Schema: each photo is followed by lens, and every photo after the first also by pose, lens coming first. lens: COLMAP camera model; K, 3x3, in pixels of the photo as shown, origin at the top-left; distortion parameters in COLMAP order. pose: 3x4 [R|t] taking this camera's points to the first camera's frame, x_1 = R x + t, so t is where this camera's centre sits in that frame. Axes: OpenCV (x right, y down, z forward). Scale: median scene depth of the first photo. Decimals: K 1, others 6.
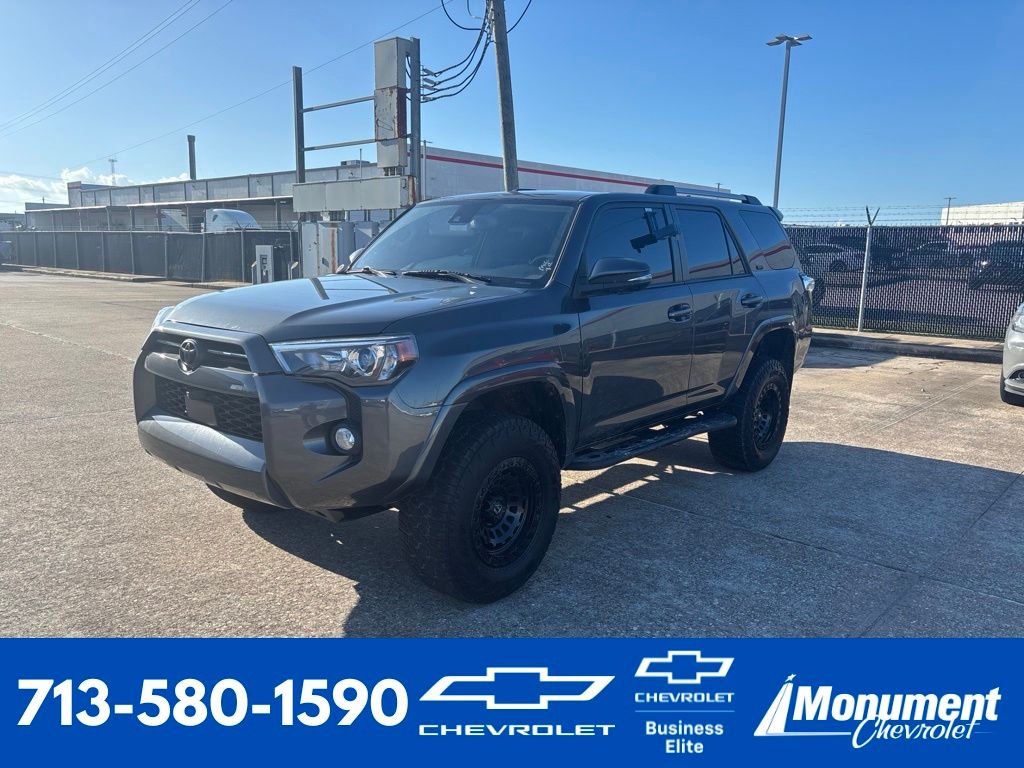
lens RADIAL K [[775.4, 0, 515.3], [0, 775.4, 389.1], [0, 0, 1]] dist [0.022106, -0.001035]
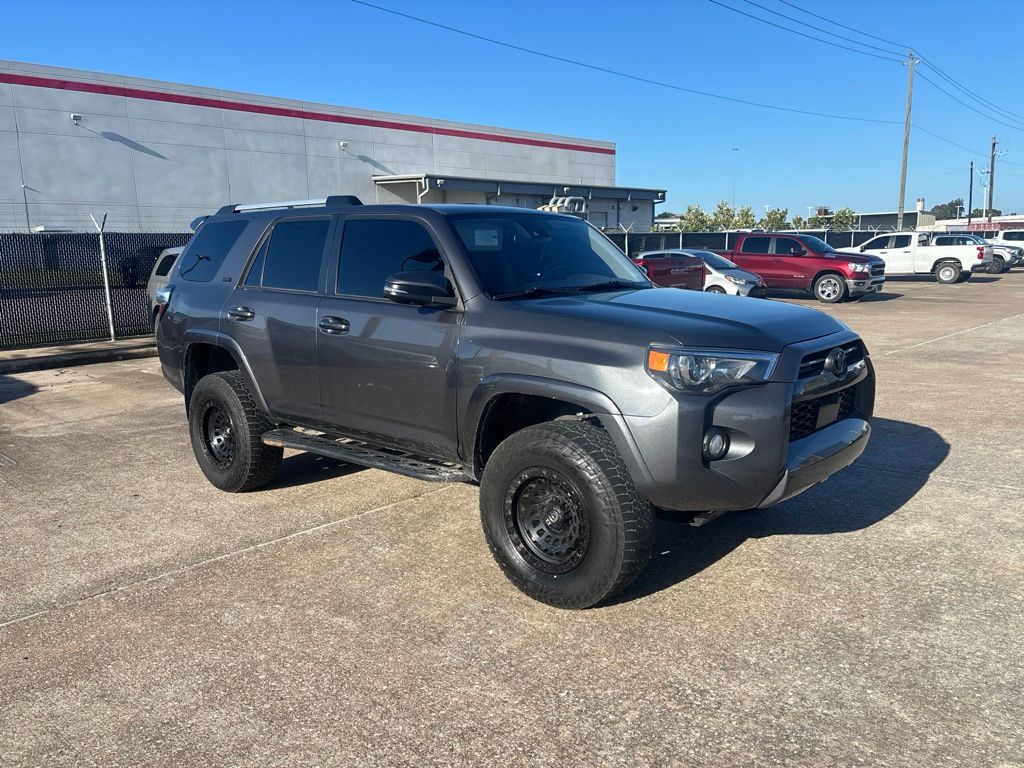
lens RADIAL K [[776.5, 0, 512.0], [0, 776.5, 384.0], [0, 0, 1]] dist [0.026395, -0.002473]
pose [[0.023409, -0.188380, 0.981817, -1.019611], [0.201891, 0.962743, 0.179907, -0.203642], [-0.979128, 0.194008, 0.060569, 0.941284]]
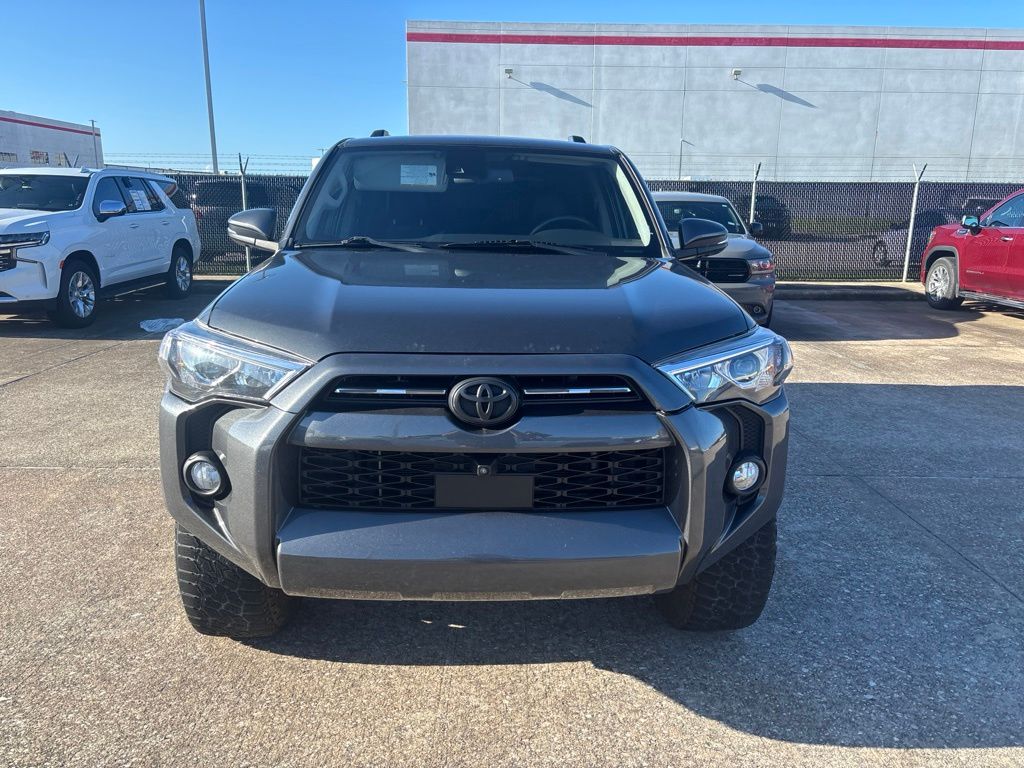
lens RADIAL K [[775.1, 0, 514.4], [0, 775.1, 397.8], [0, 0, 1]] dist [0.045198, -0.049929]
pose [[0.729368, -0.172933, 0.661903, -0.538555], [0.124092, 0.984916, 0.120586, -0.077646], [-0.672773, -0.005814, 0.739826, 0.373356]]
